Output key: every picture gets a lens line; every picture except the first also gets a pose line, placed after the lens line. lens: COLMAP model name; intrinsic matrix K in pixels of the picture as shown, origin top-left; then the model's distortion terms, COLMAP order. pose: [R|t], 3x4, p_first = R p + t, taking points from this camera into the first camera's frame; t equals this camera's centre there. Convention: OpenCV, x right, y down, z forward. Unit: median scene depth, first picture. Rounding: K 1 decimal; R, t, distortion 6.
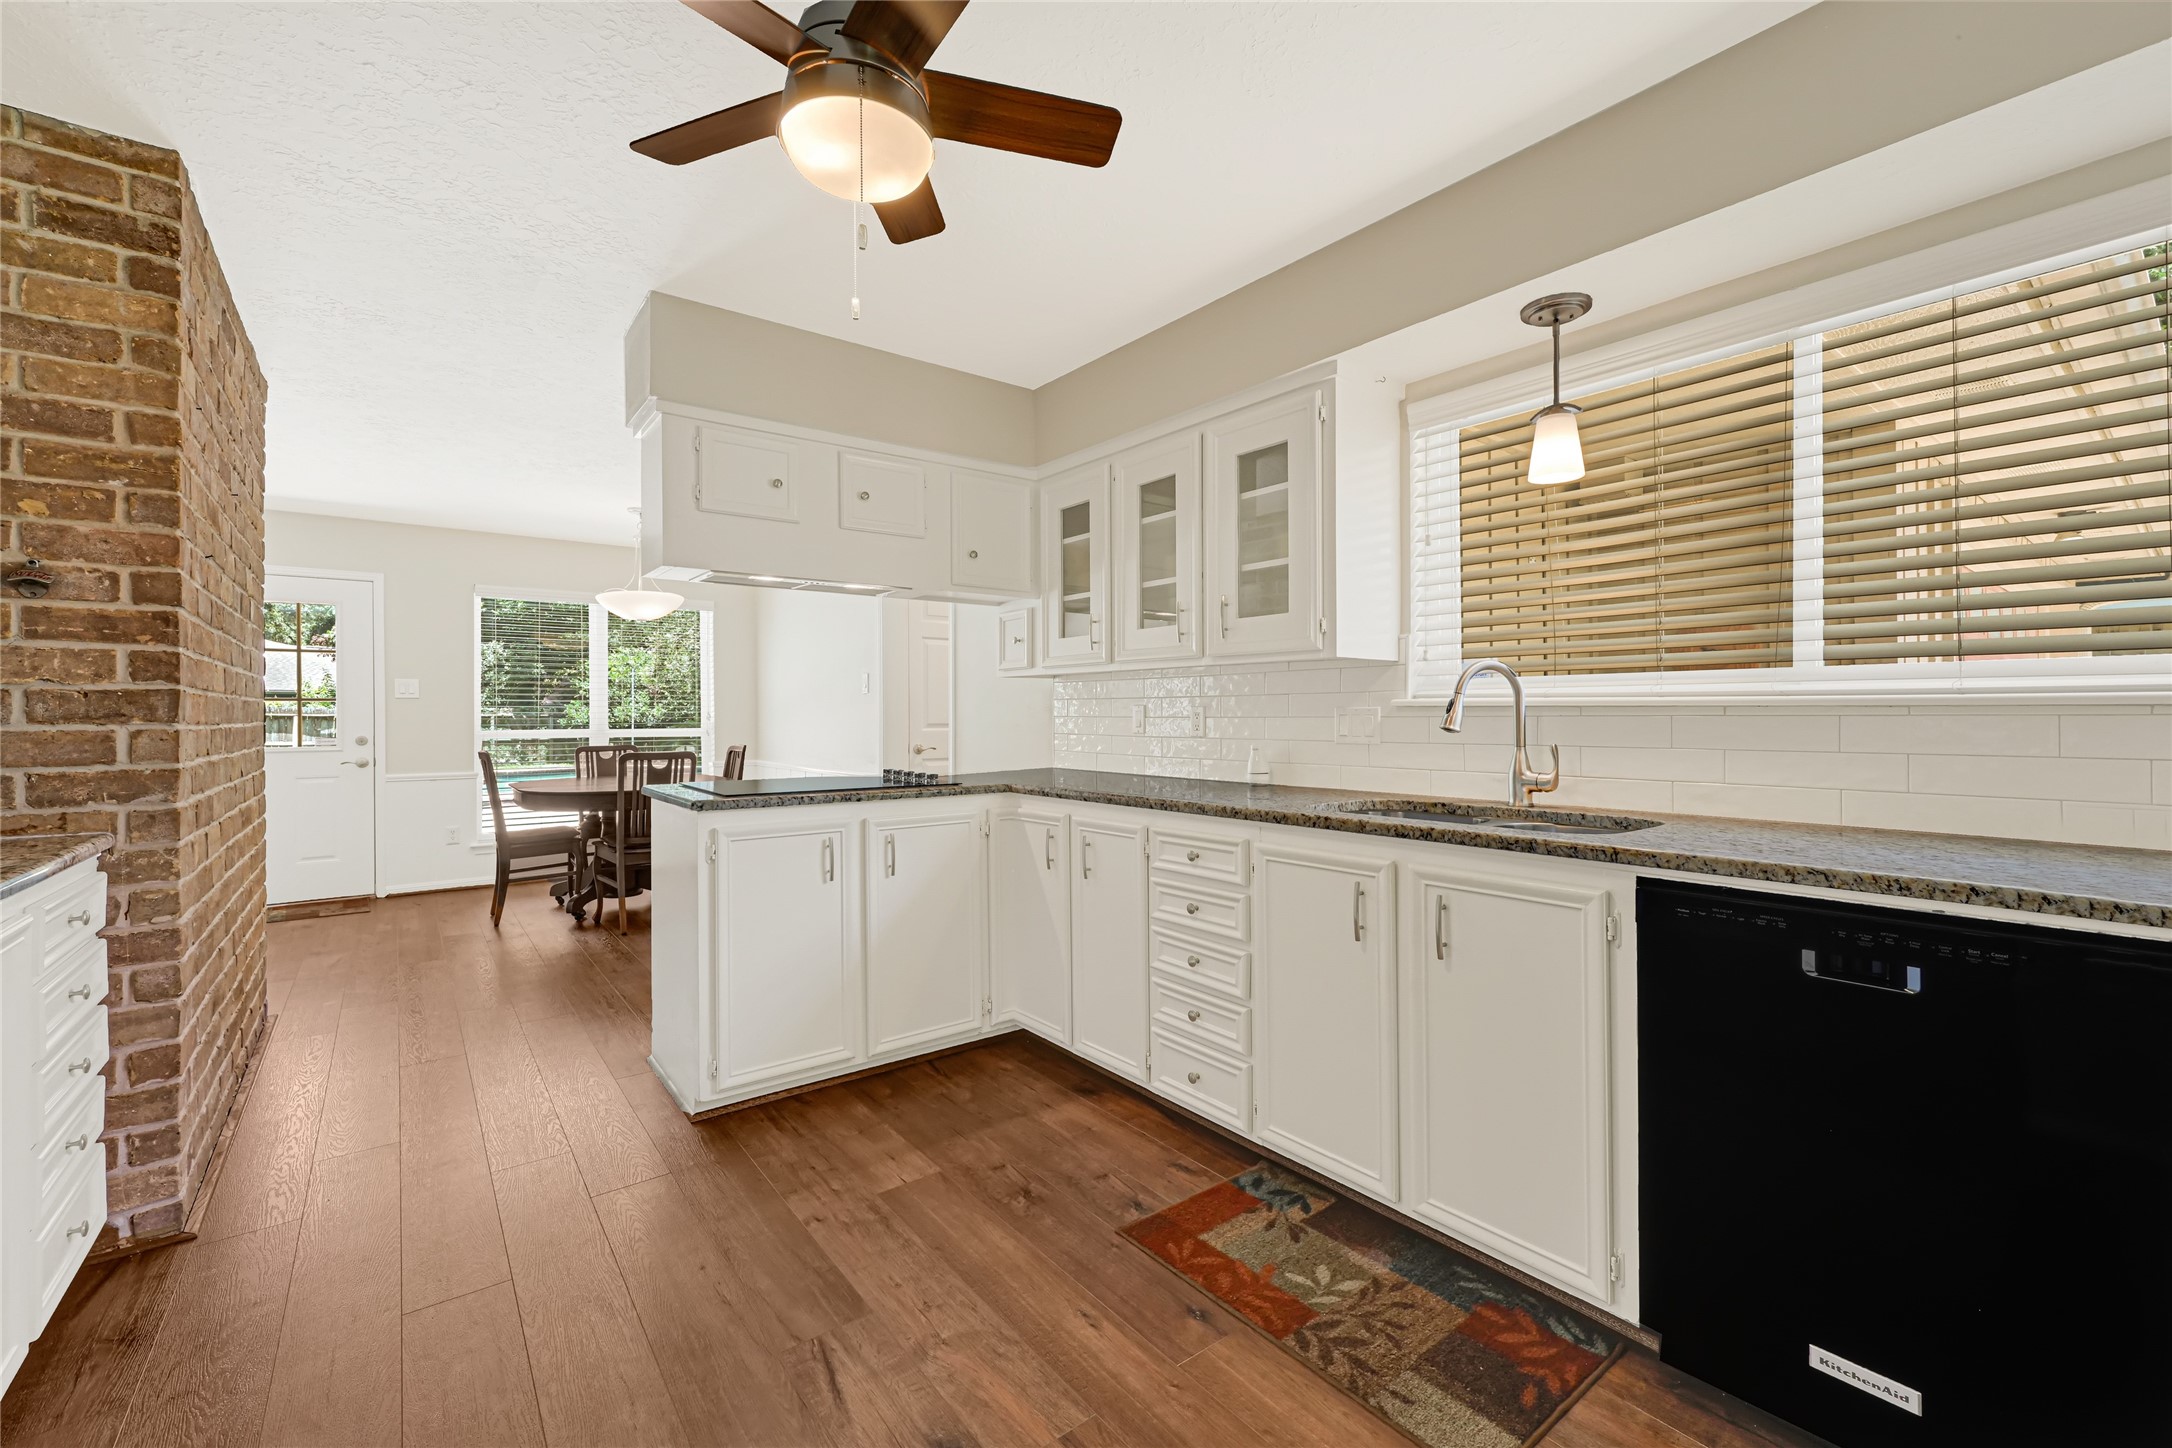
lens RADIAL K [[894.1, 0, 1088.0], [0, 894.1, 708.2], [0, 0, 1]] dist [0.001185, 0.000156]
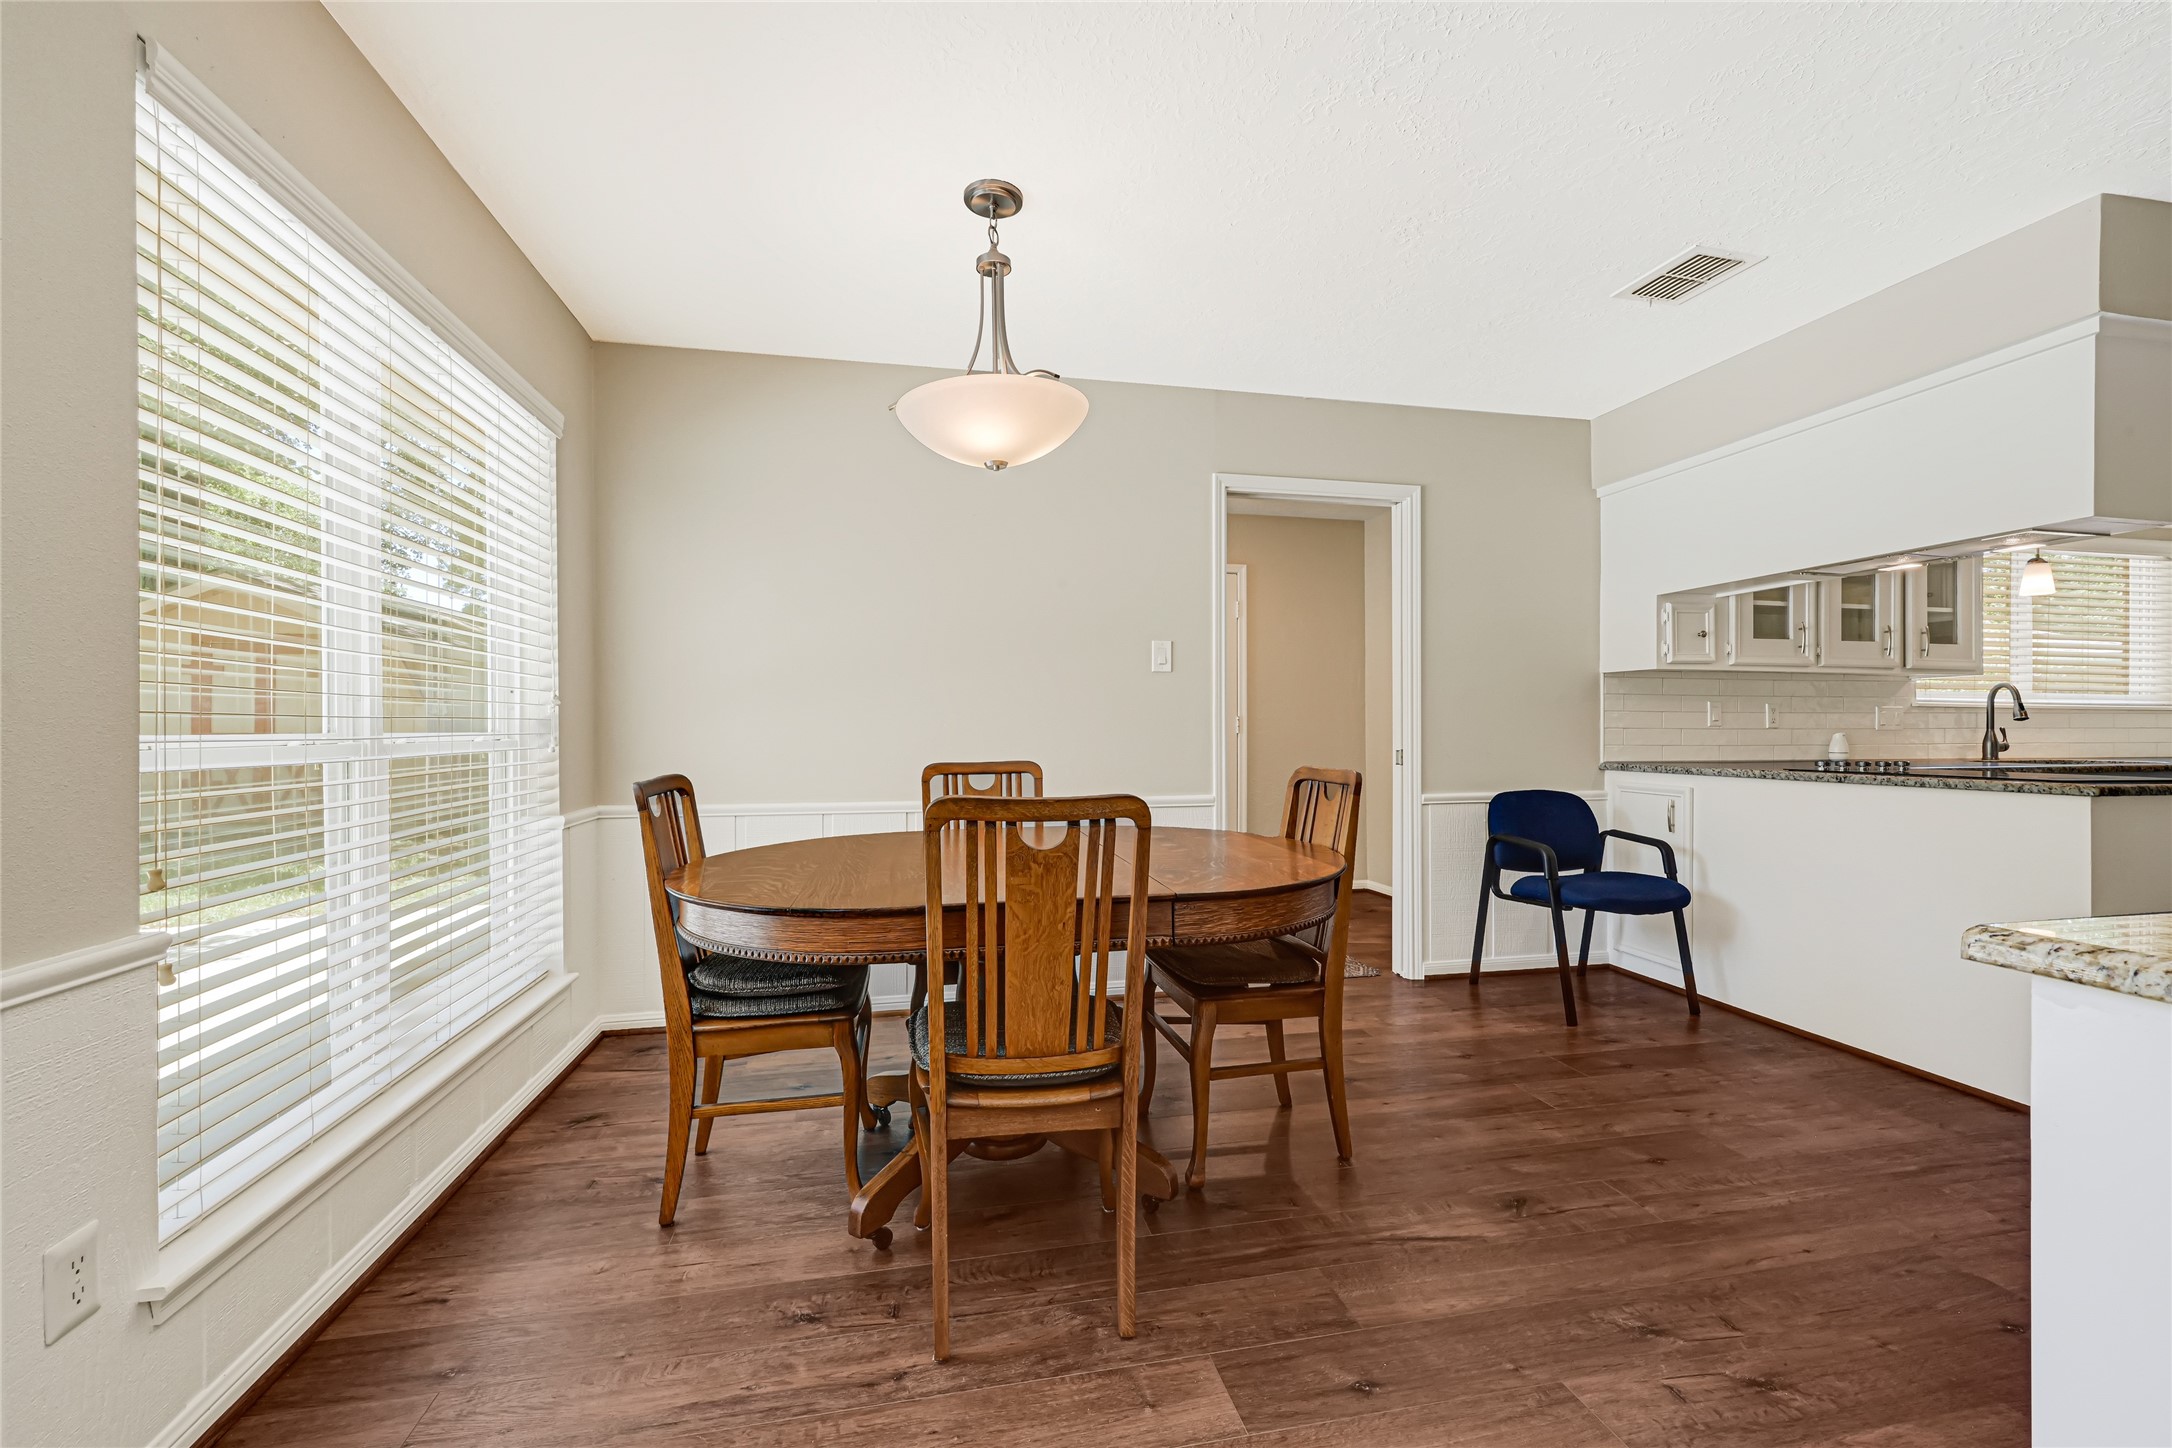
lens RADIAL K [[882.5, 0, 1095.2], [0, 882.5, 713.3], [0, 0, 1]] dist [-0.001545, -0.000081]
pose [[0.437187, 0.017332, 0.899204, -2.205002], [-0.006050, 0.999848, -0.016330, 0.057480], [-0.899350, 0.001699, 0.437225, 2.048050]]
